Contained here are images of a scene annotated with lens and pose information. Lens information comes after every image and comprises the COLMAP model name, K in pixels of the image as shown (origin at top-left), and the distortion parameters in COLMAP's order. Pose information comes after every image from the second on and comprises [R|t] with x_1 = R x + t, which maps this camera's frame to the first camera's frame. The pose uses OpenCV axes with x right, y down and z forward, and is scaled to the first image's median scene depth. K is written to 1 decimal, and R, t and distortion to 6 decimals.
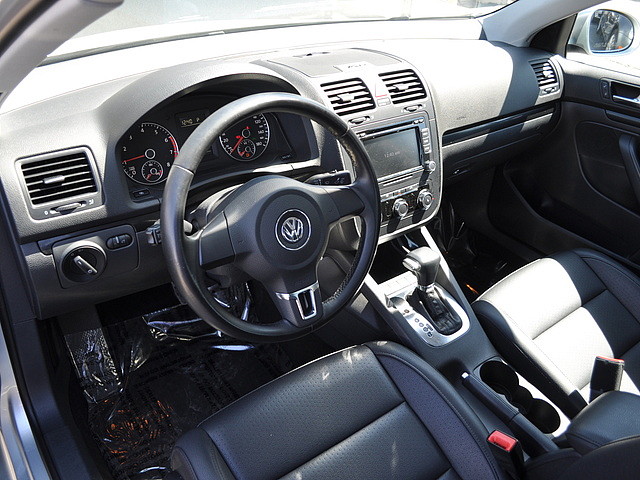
lens RADIAL K [[517.5, 0, 320.3], [0, 517.5, 238.6], [0, 0, 1]] dist [-0.047836, -0.003020]
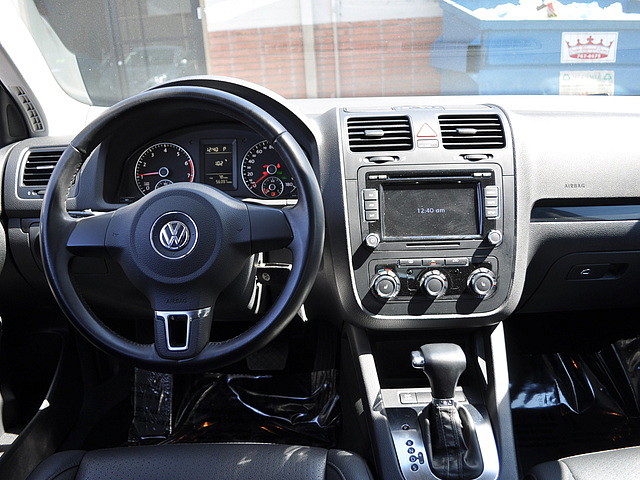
lens RADIAL K [[517.5, 0, 319.3], [0, 517.5, 241.5], [0, 0, 1]] dist [-0.047836, -0.003020]
pose [[0.815073, 0.119144, -0.566975, 0.440987], [-0.260906, 0.949260, -0.175596, 0.055986], [0.517285, 0.291051, 0.804801, 0.316811]]
